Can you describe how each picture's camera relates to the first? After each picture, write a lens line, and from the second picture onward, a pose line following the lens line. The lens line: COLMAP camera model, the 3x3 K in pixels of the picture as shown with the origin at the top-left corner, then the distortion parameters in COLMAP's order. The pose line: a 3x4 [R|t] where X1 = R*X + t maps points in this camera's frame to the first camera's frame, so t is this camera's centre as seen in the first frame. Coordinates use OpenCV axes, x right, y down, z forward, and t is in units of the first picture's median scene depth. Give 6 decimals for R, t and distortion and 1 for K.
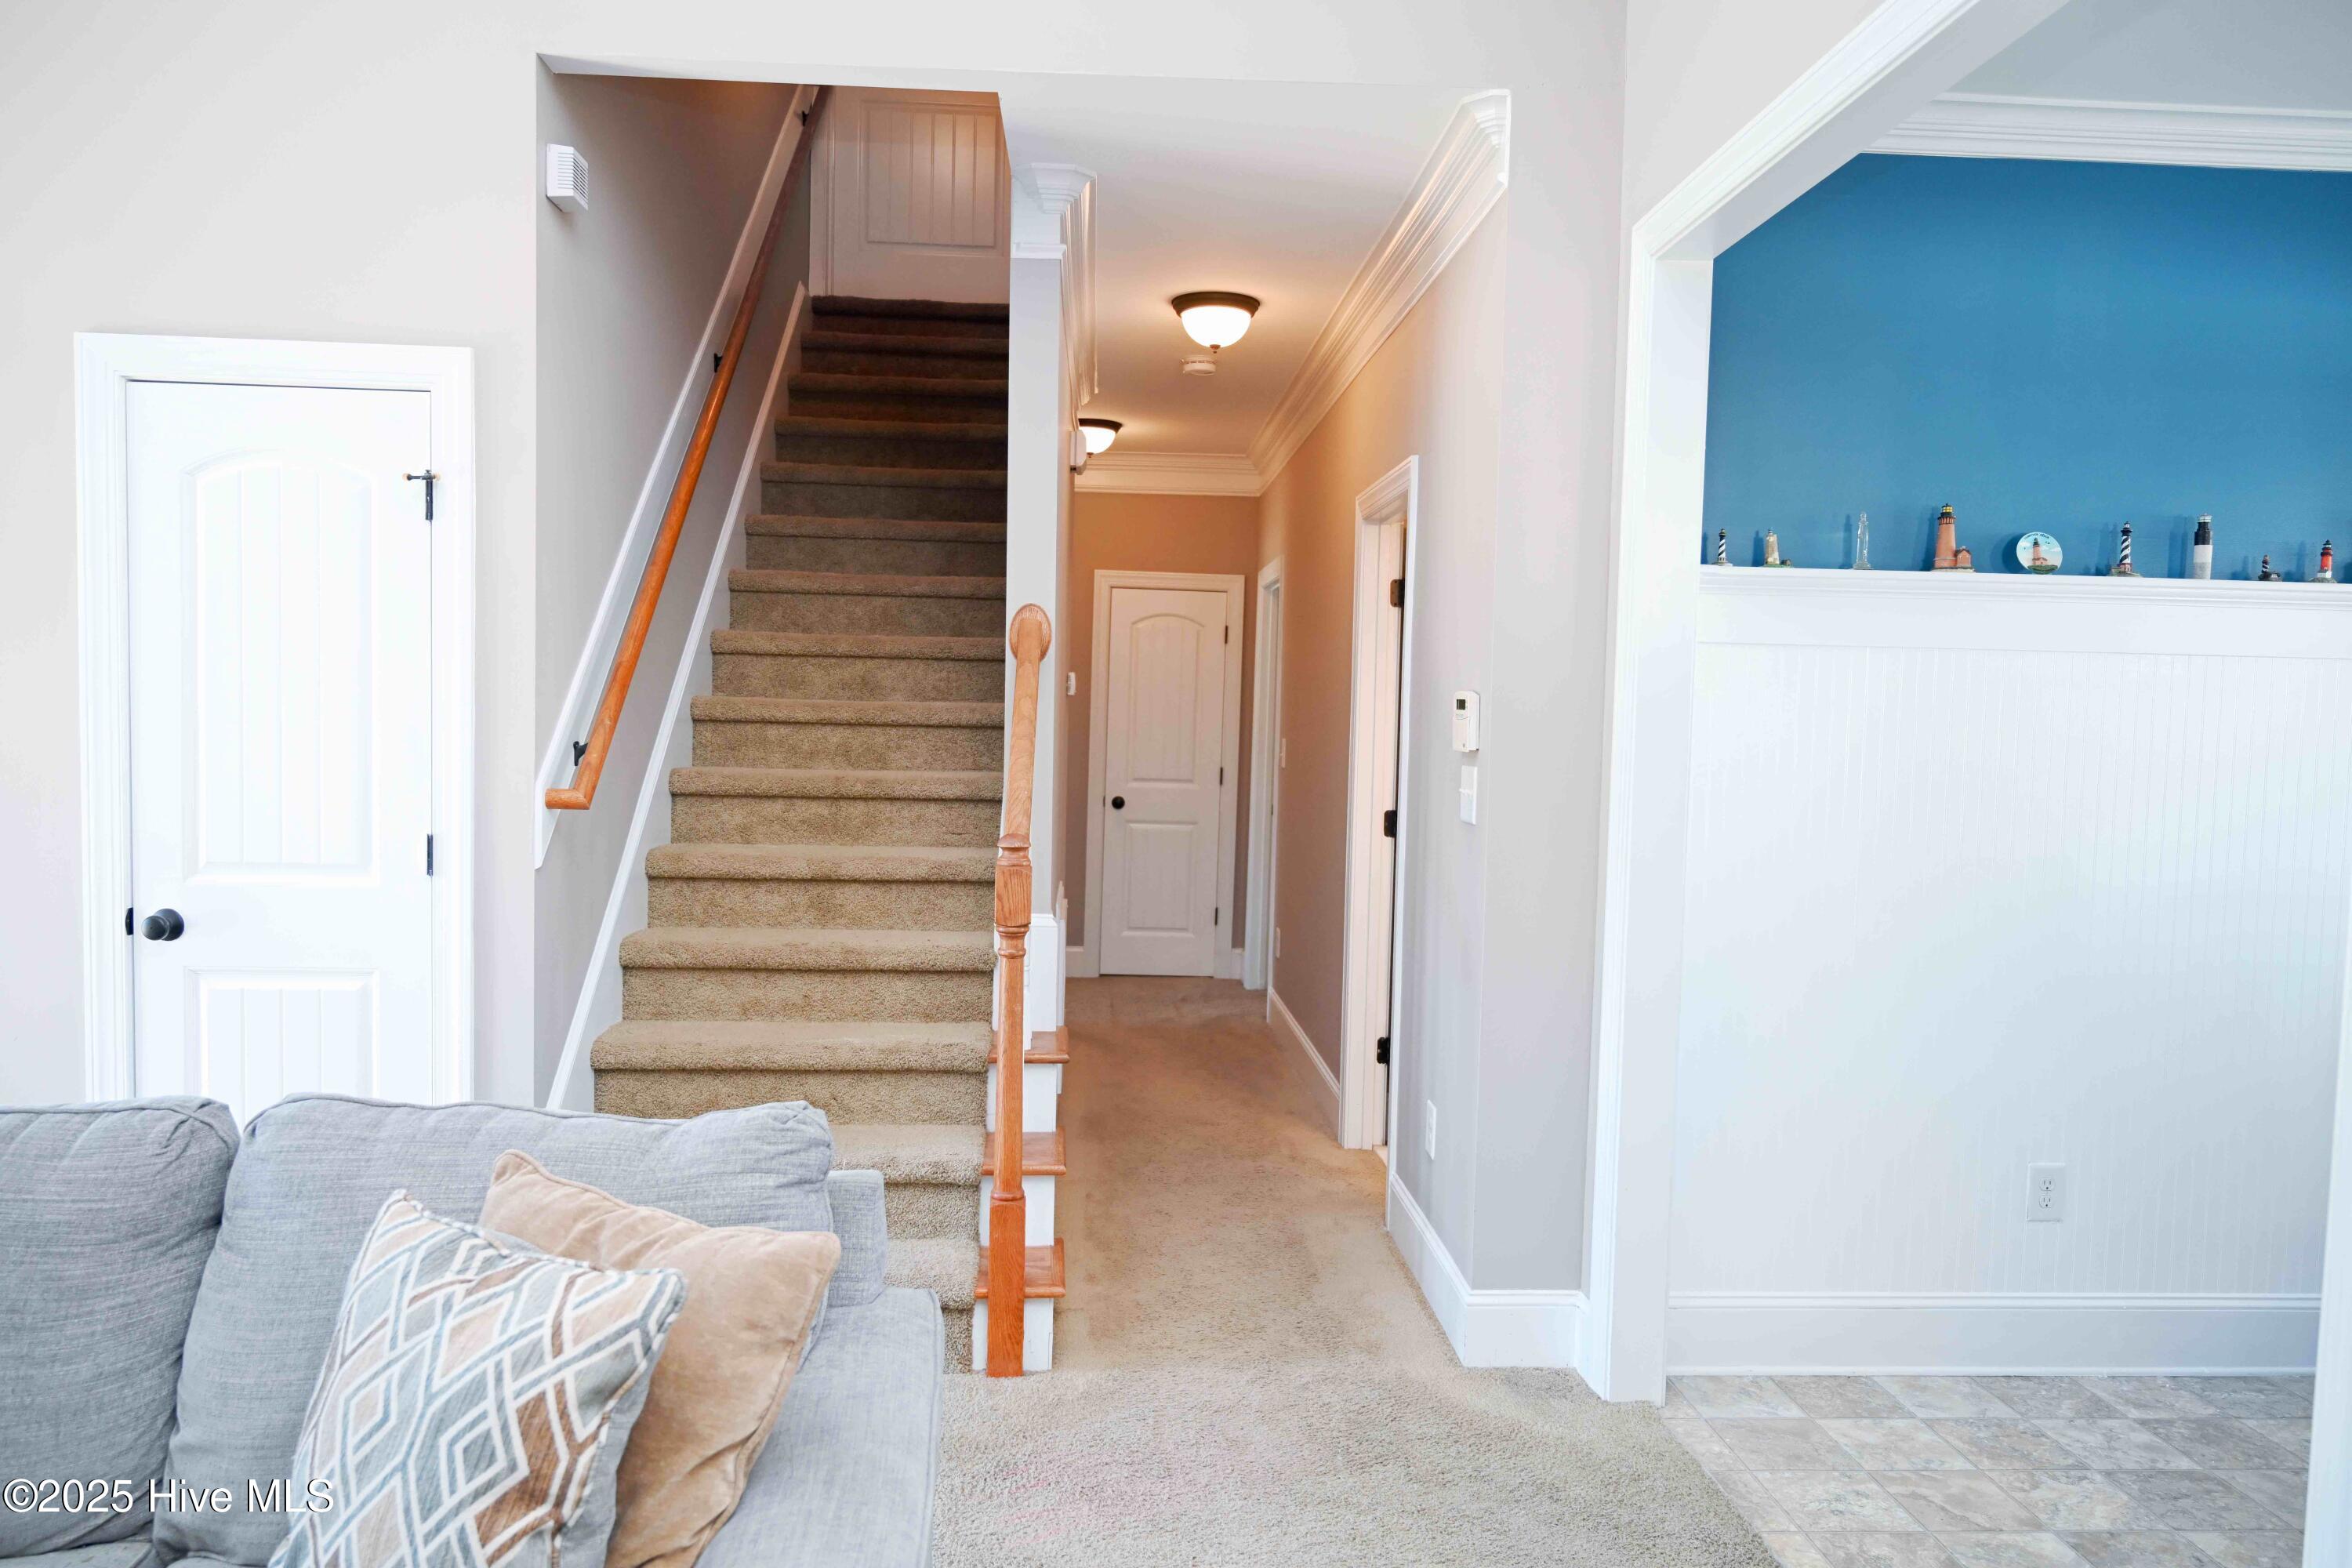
lens RADIAL K [[1592.7, 0, 1175.0], [0, 1592.7, 784.2], [0, 0, 1]] dist [0.004174, 0.002127]
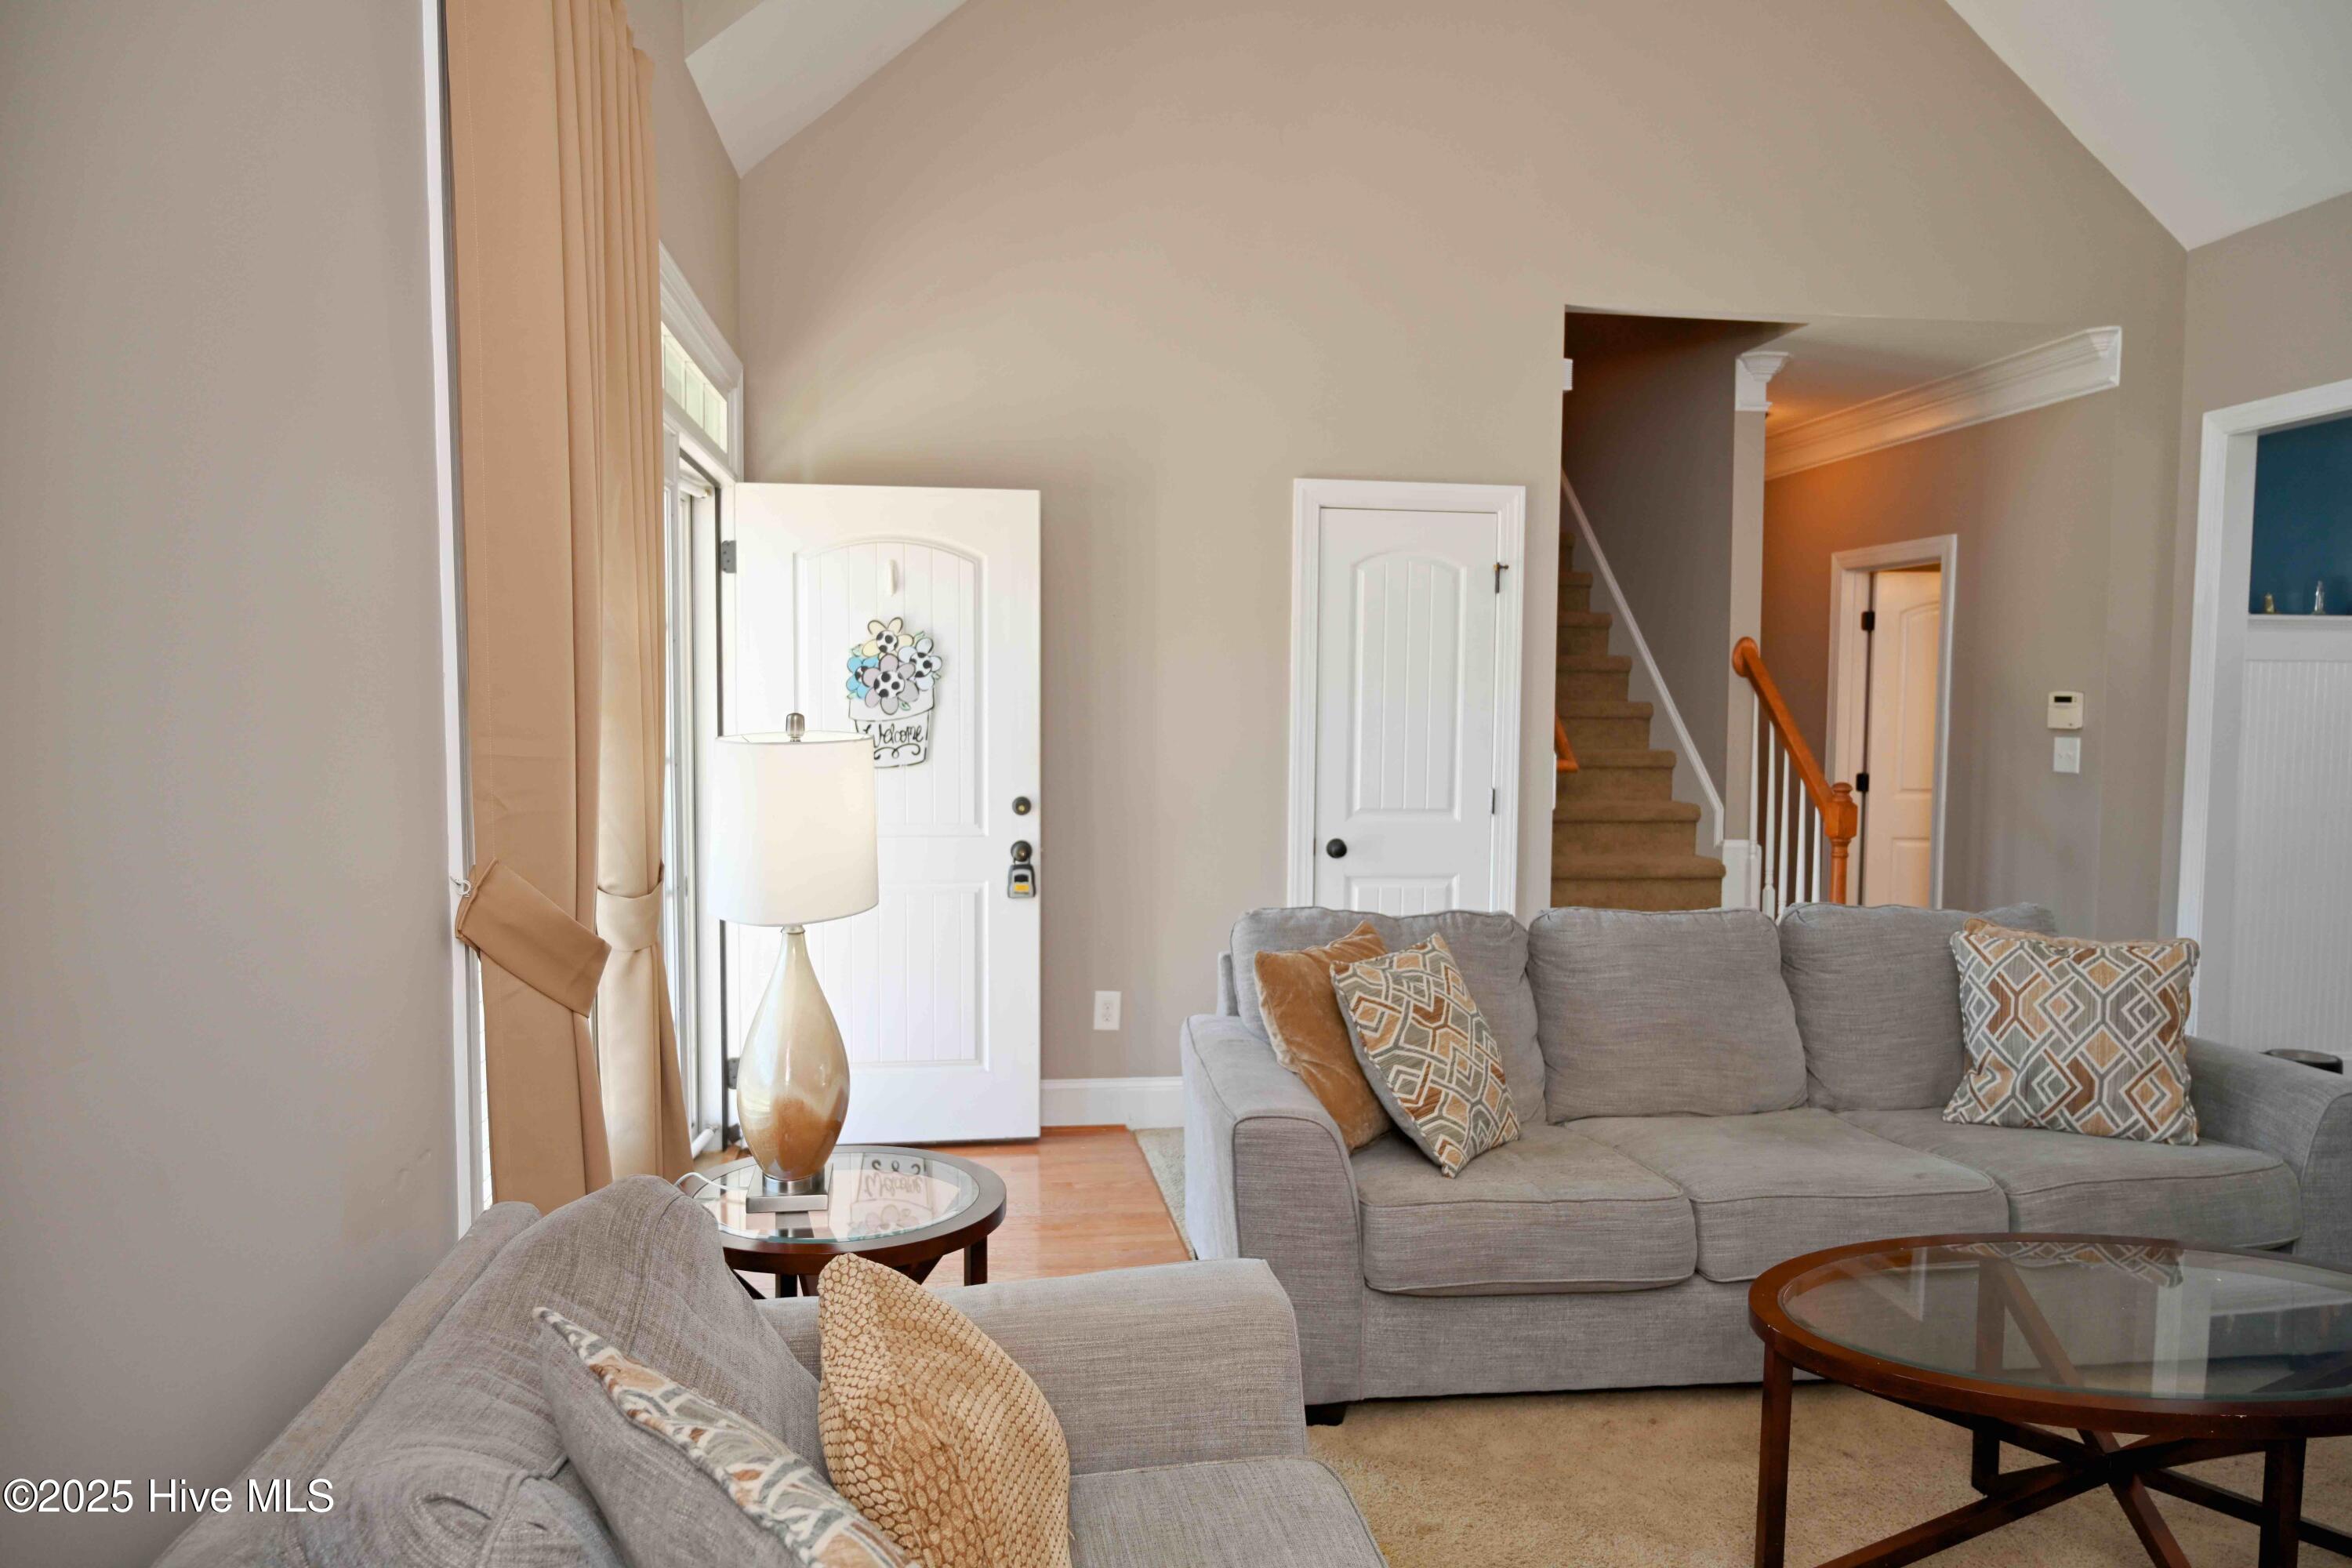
lens RADIAL K [[1592.7, 0, 1177.0], [0, 1592.7, 791.9], [0, 0, 1]] dist [0.004174, 0.002127]
pose [[0.995366, -0.018702, 0.094321, -0.941091], [0.017852, 0.999792, 0.009838, 0.013506], [-0.094485, -0.008109, 0.995493, -0.569104]]
